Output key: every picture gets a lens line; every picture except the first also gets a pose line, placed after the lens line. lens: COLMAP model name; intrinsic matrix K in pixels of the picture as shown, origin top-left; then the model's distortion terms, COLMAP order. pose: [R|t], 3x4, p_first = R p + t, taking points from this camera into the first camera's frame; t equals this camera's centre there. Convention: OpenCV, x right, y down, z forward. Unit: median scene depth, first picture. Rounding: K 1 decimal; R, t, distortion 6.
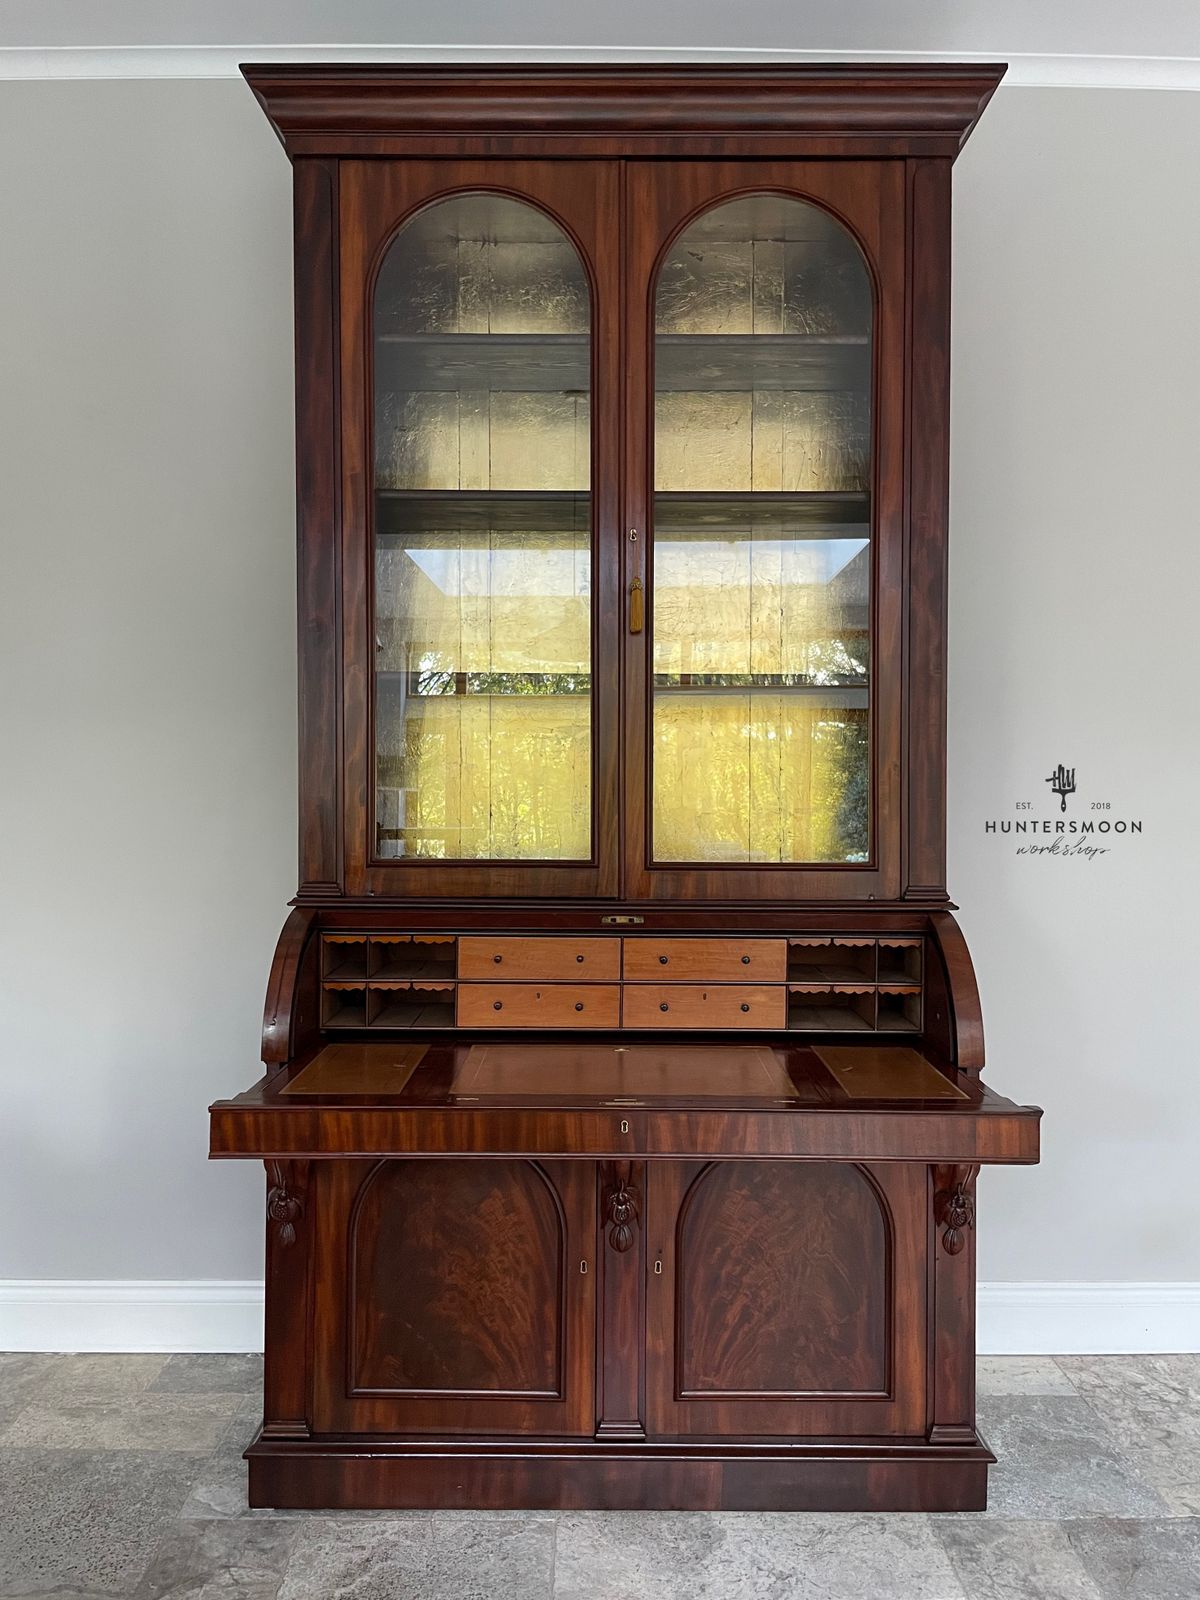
lens RADIAL K [[1226.3, 0, 606.5], [0, 1226.3, 788.4], [0, 0, 1]] dist [0.074215, -0.105054]
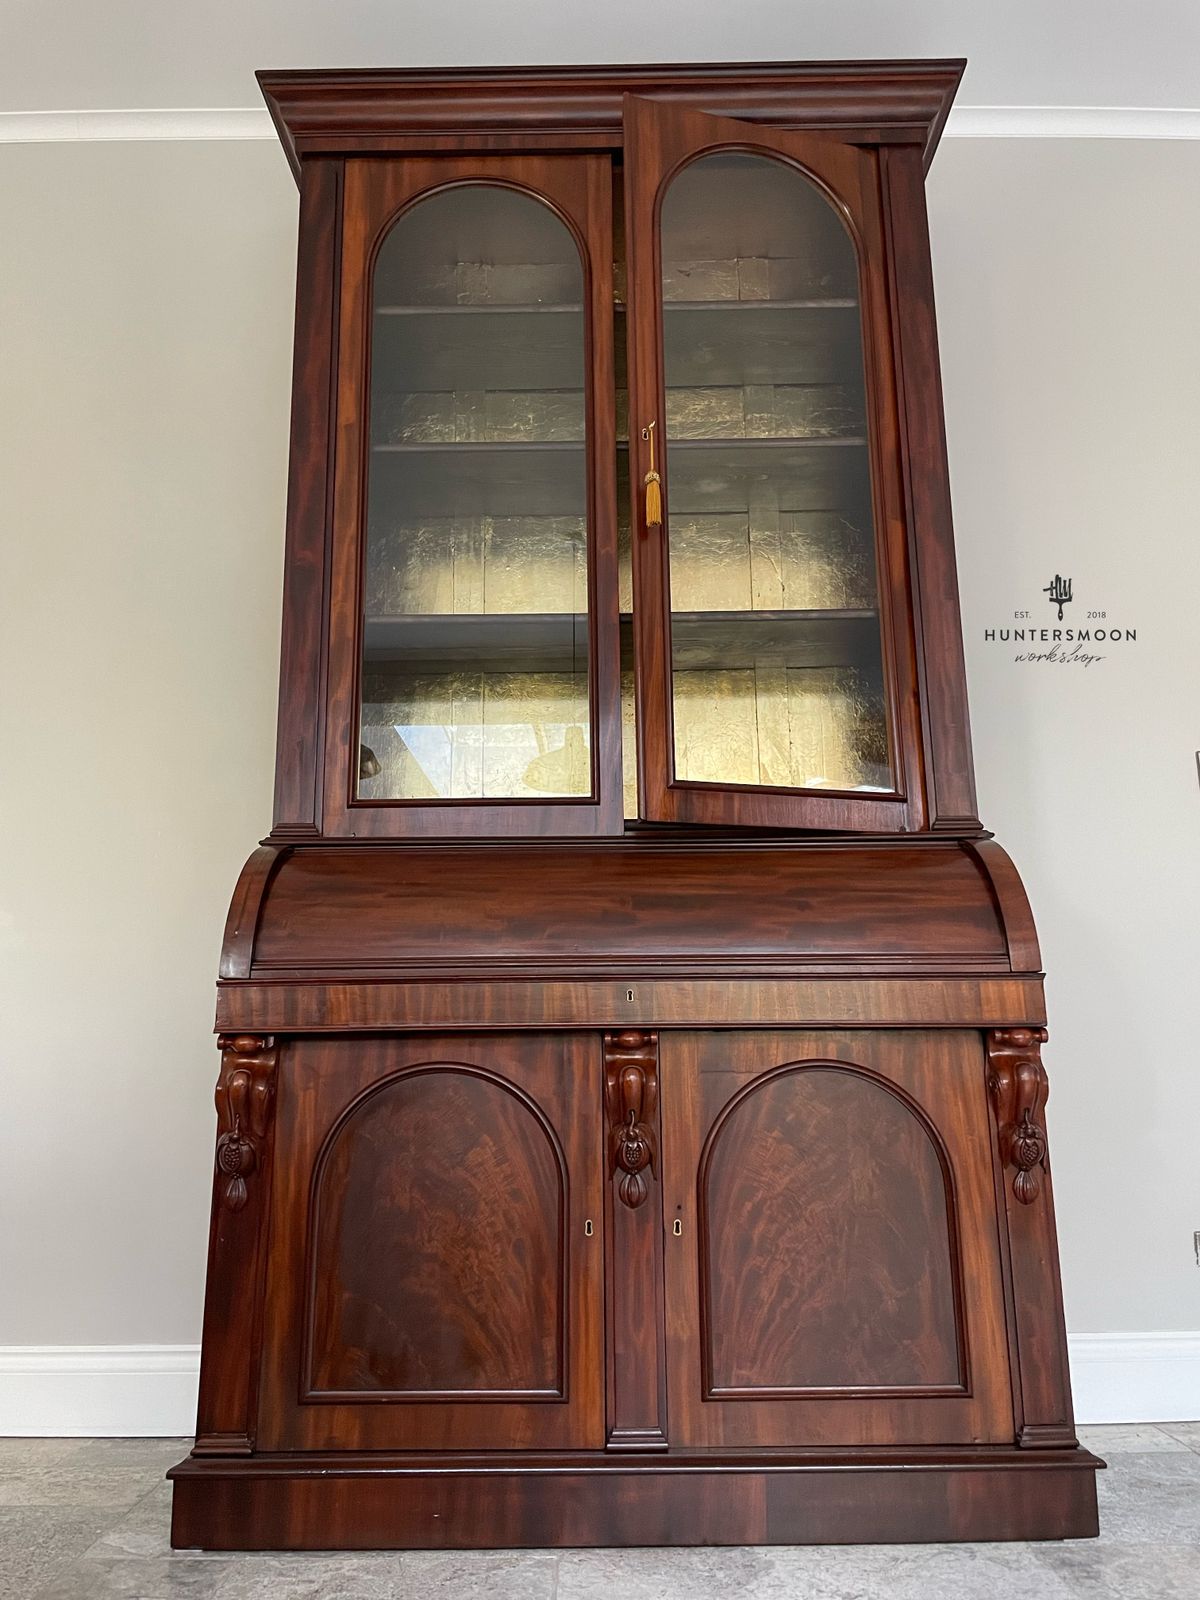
lens RADIAL K [[1226.3, 0, 605.2], [0, 1226.3, 778.5], [0, 0, 1]] dist [0.074215, -0.105054]
pose [[0.999871, -0.015576, 0.003926, -0.005957], [0.016063, 0.969196, -0.245767, 0.295783], [0.000023, 0.245799, 0.969321, 0.110608]]
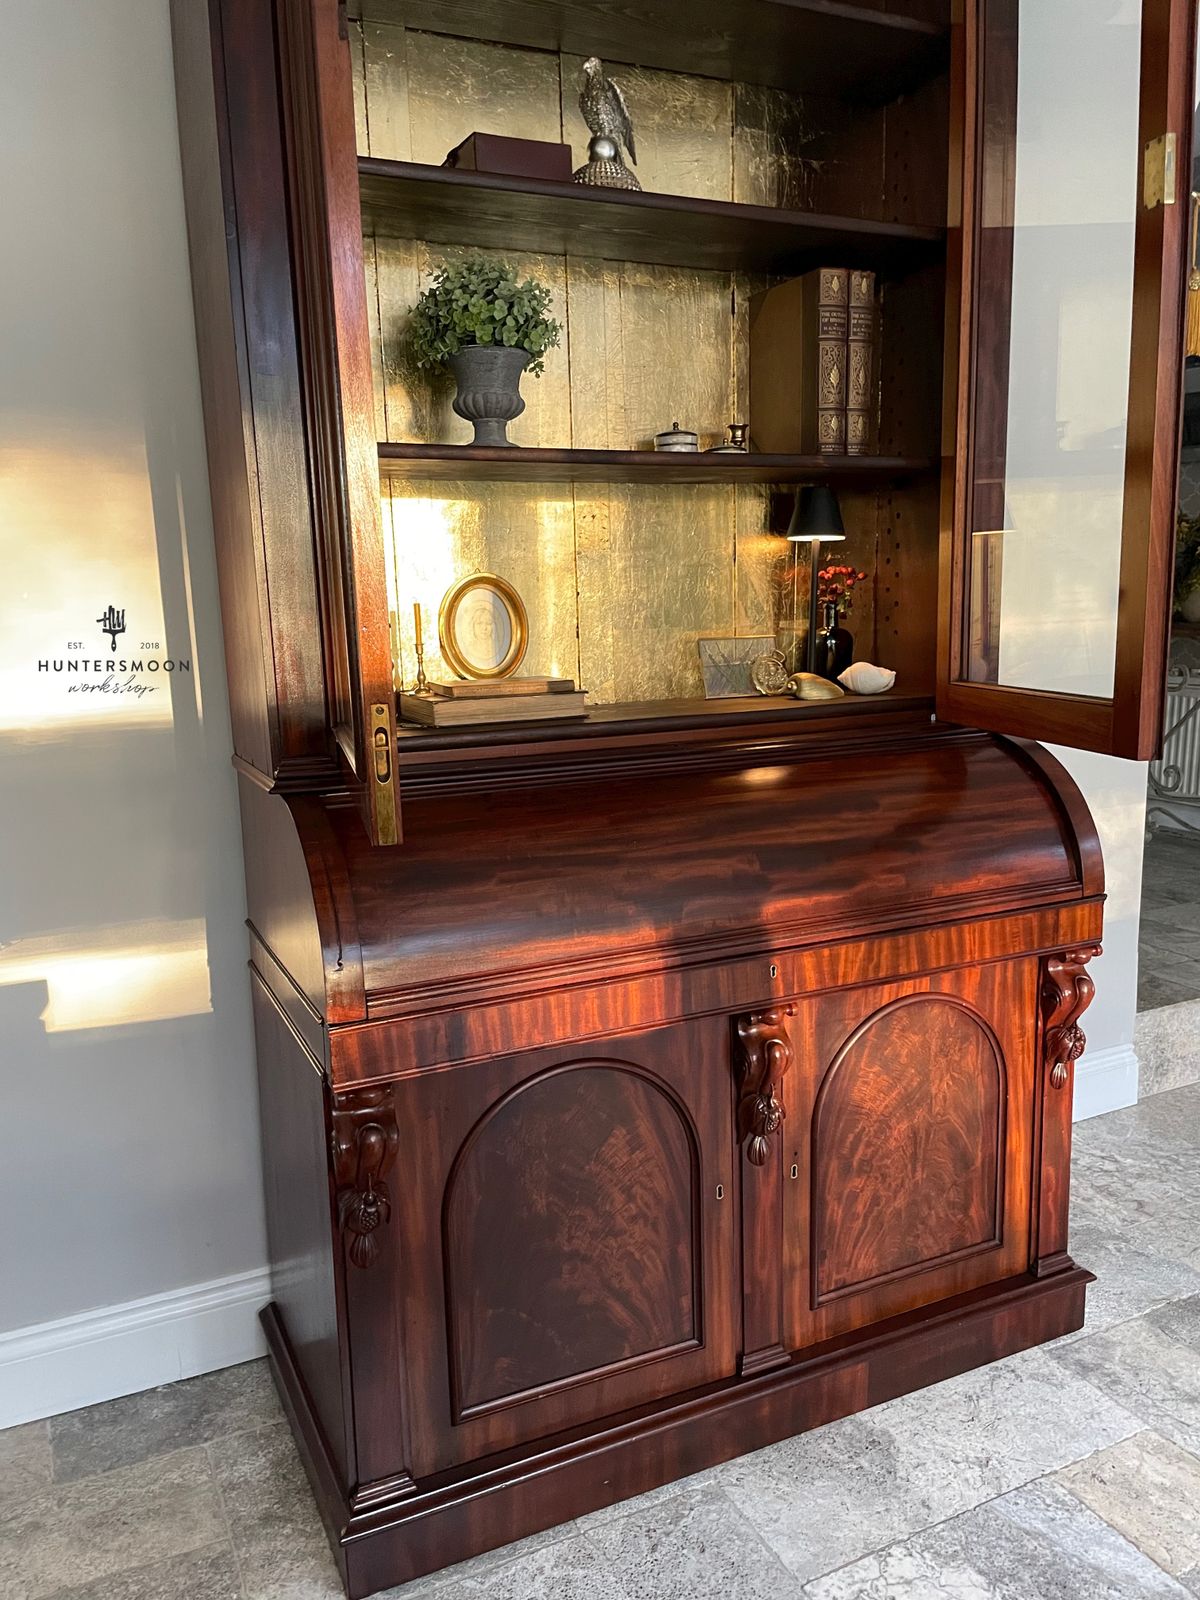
lens RADIAL K [[1226.3, 0, 605.5], [0, 1226.3, 800.5], [0, 0, 1]] dist [0.074215, -0.105054]
pose [[0.900854, -0.101511, 0.422087, -0.405766], [0.031785, 0.985091, 0.169075, -0.011631], [-0.432957, -0.138896, 0.890649, 0.334191]]
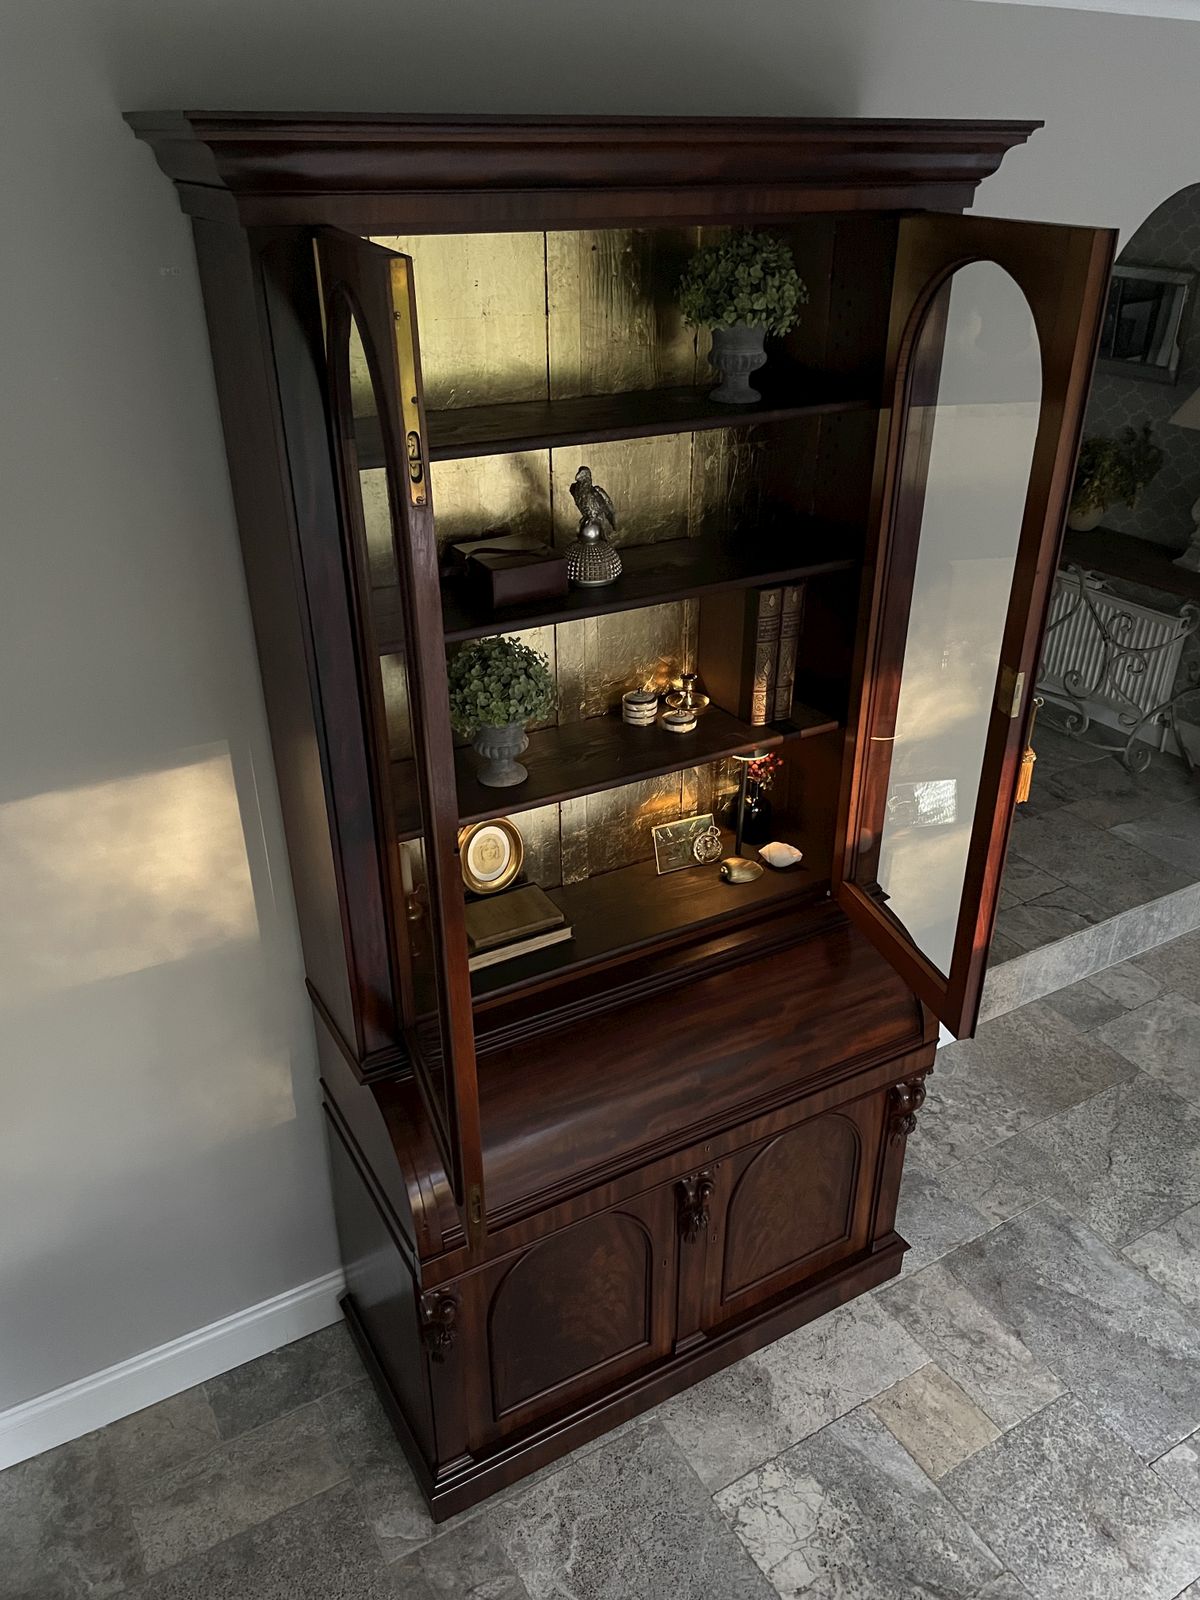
lens RADIAL K [[1226.3, 0, 615.1], [0, 1226.3, 791.5], [0, 0, 1]] dist [0.074215, -0.105054]
pose [[0.863366, -0.237498, 0.445190, -0.494938], [0.003563, 0.885148, 0.465296, -0.597100], [-0.504566, -0.400134, 0.765053, 0.269776]]
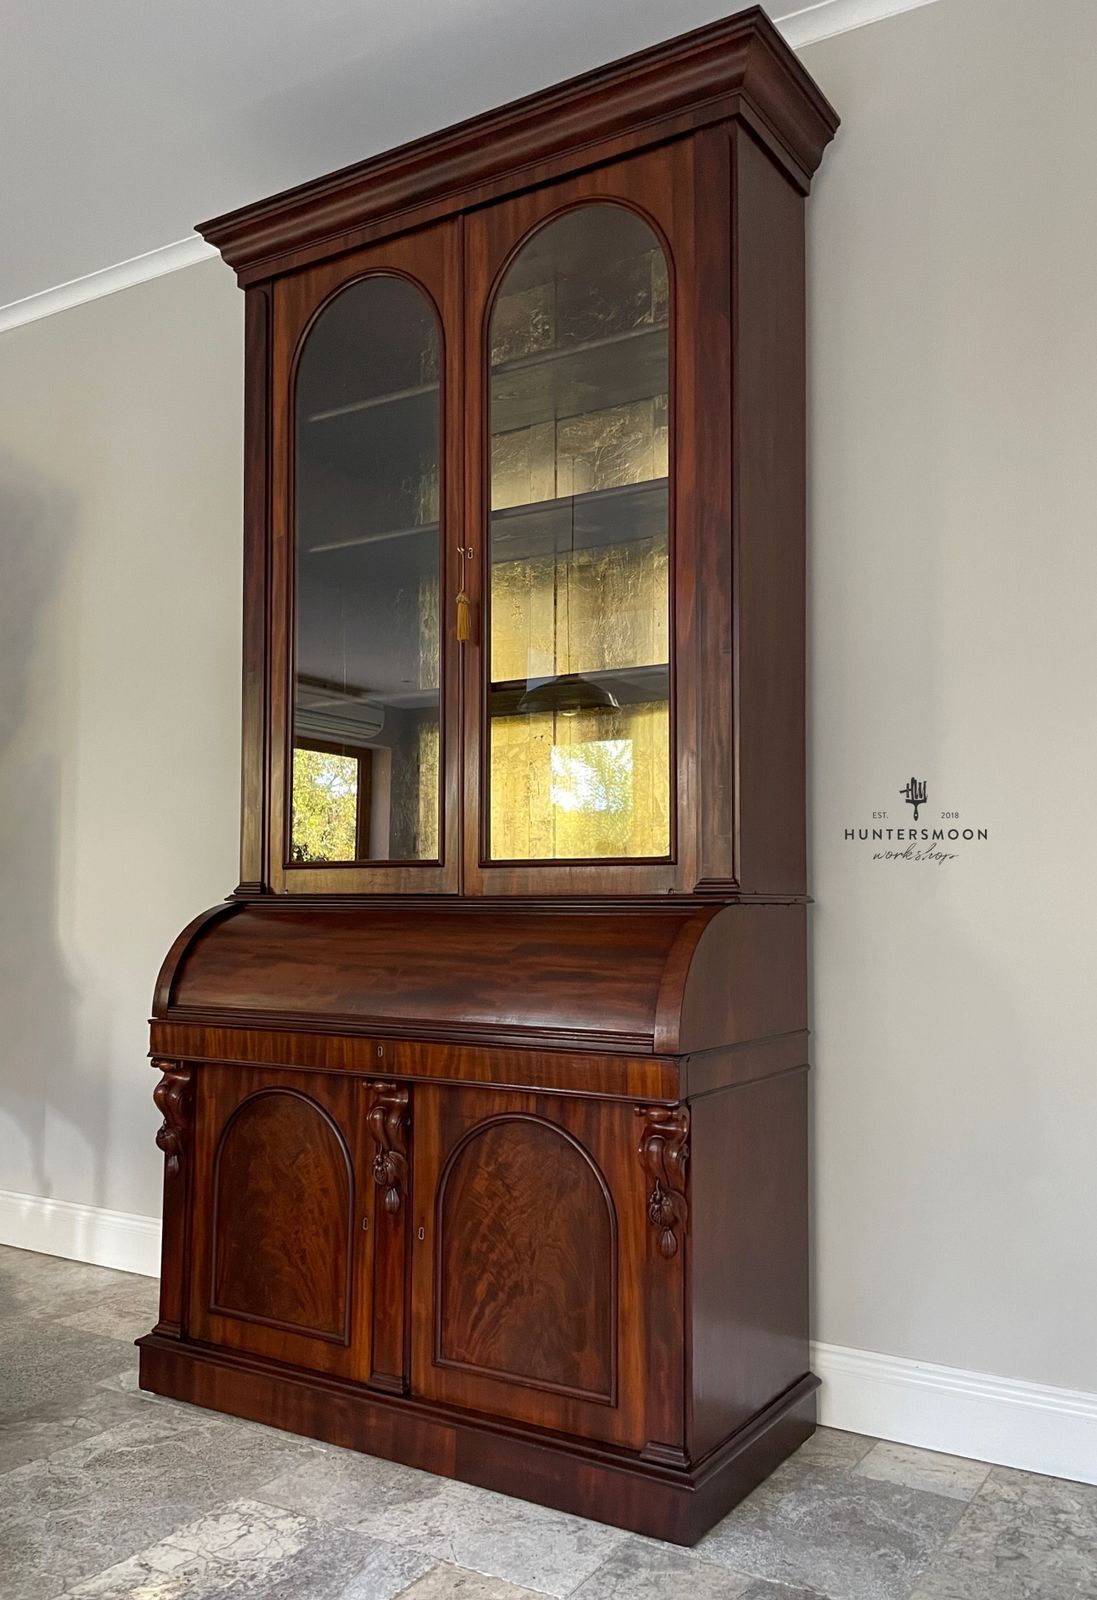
lens RADIAL K [[1320.4, 0, 553.9], [0, 1320.4, 838.2], [0, 0, 1]] dist [0.063378, -0.075051]
pose [[0.845845, -0.027898, -0.532699, 0.745798], [-0.003074, 0.998360, -0.057167, 0.114908], [0.533420, 0.049992, 0.844372, 0.088215]]
